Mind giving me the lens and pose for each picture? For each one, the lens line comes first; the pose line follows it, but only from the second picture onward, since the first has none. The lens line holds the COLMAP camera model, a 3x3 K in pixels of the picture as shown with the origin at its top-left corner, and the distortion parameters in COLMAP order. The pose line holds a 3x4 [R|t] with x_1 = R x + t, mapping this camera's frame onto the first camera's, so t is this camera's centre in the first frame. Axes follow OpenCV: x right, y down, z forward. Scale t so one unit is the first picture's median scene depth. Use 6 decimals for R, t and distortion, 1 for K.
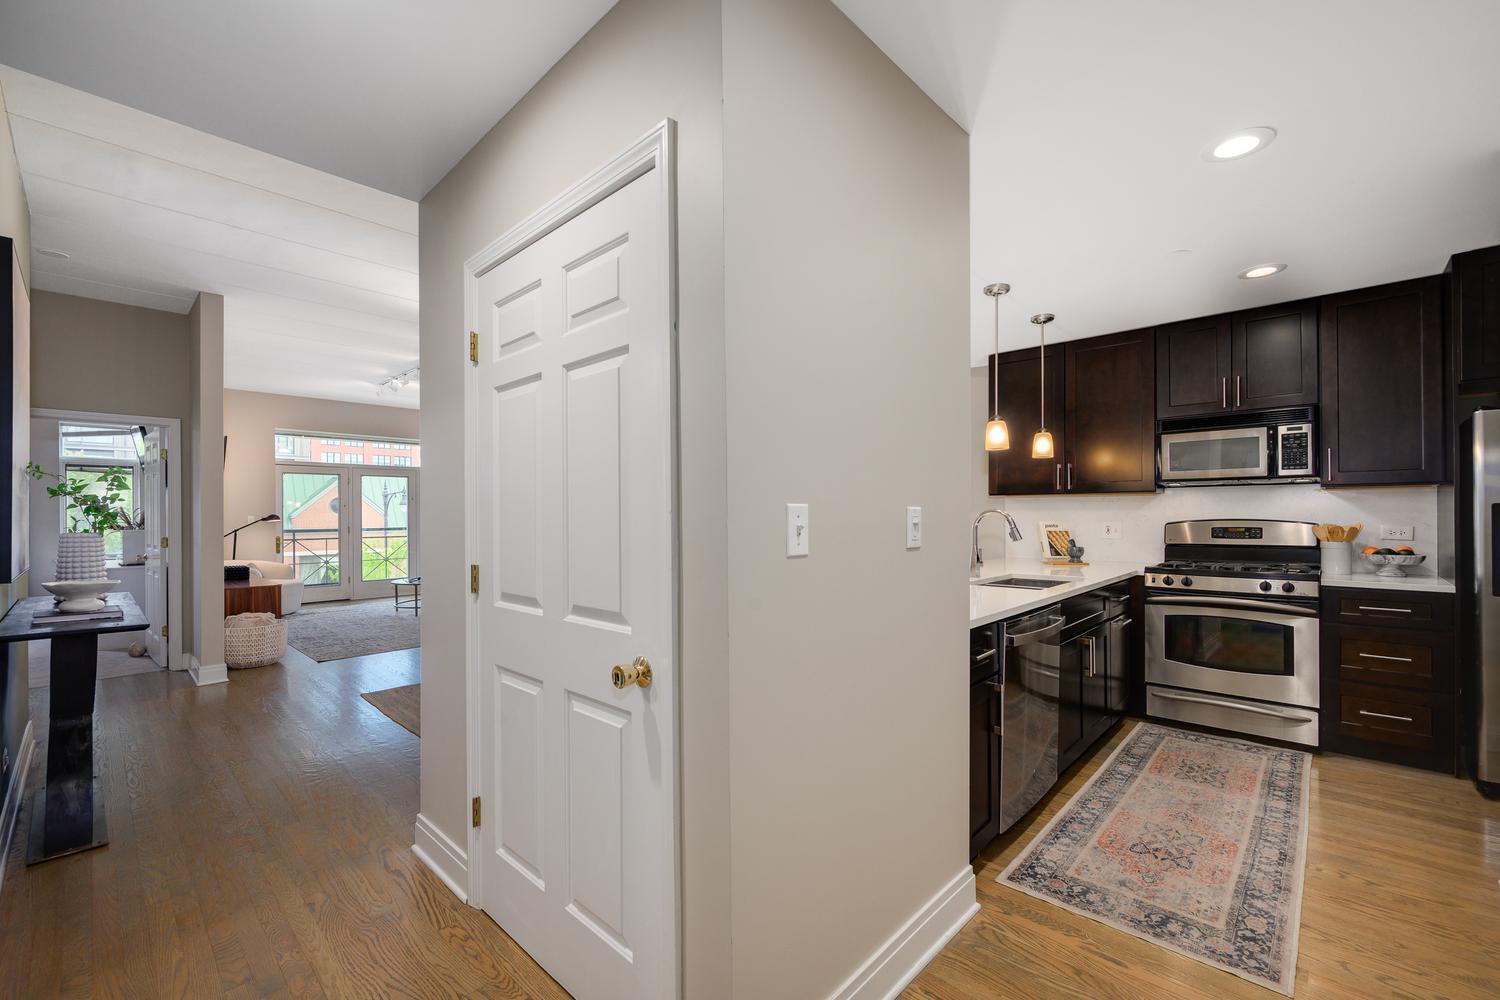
lens RADIAL K [[619.6, 0, 750.9], [0, 619.6, 512.3], [0, 0, 1]] dist [0.000367, 0.000038]
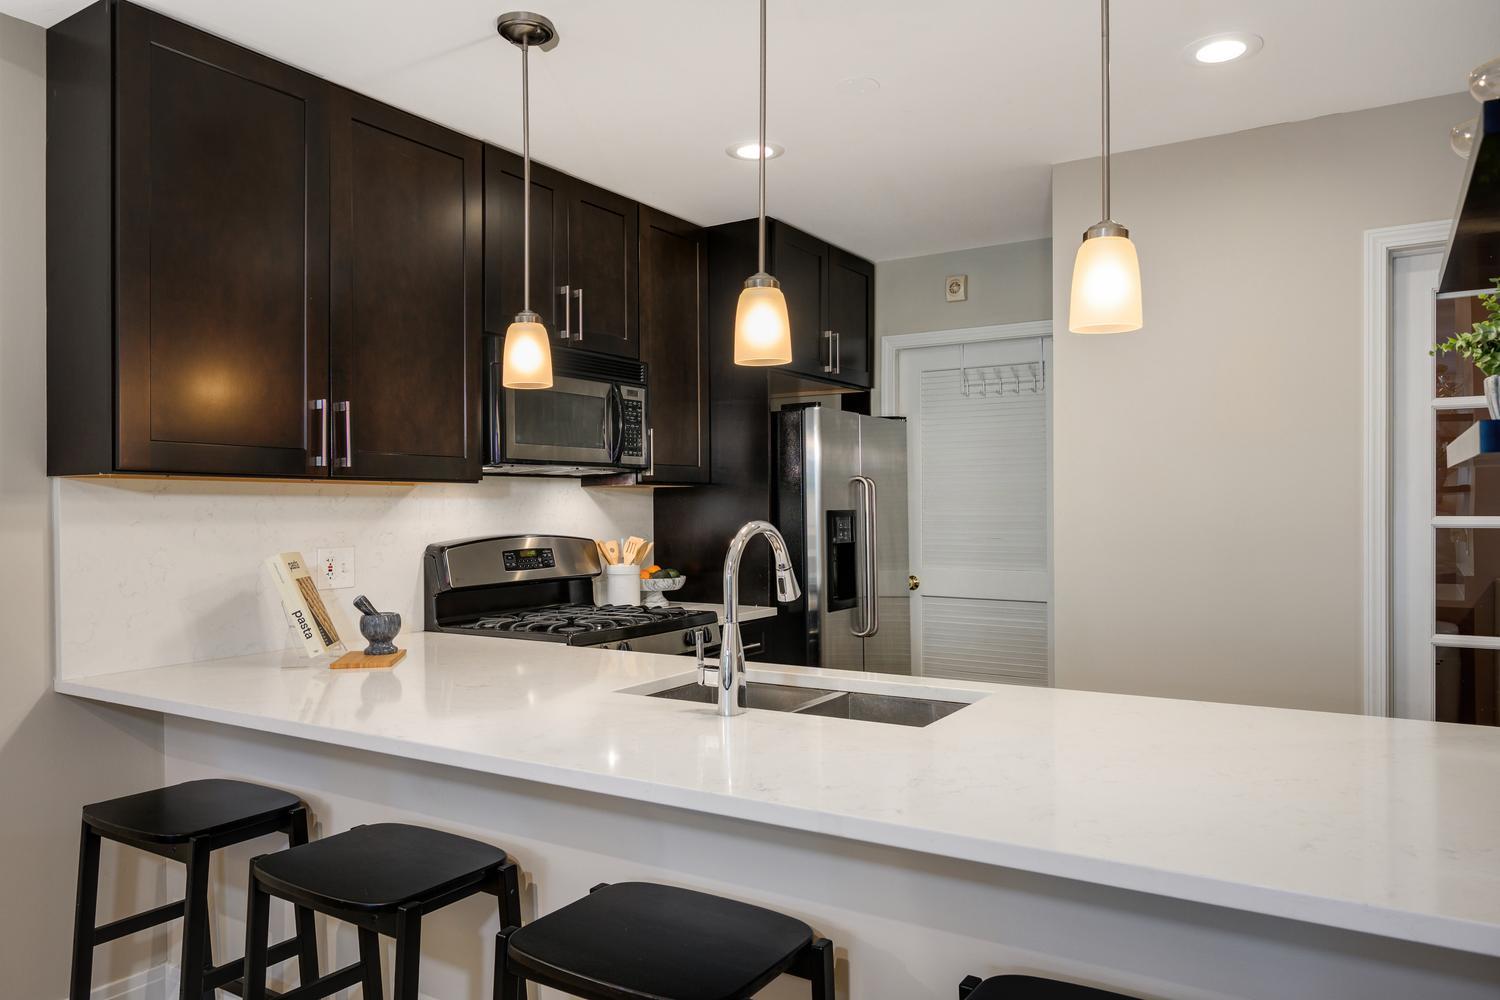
lens RADIAL K [[1028.2, 0, 750.0], [0, 1028.2, 500.0], [0, 0, 1]] dist [0.002751, 0.000620]
pose [[-0.196939, 0.012962, 0.980330, -0.165300], [0.006702, 0.999907, -0.011874, -0.007602], [-0.980393, 0.004232, -0.197008, 0.908155]]
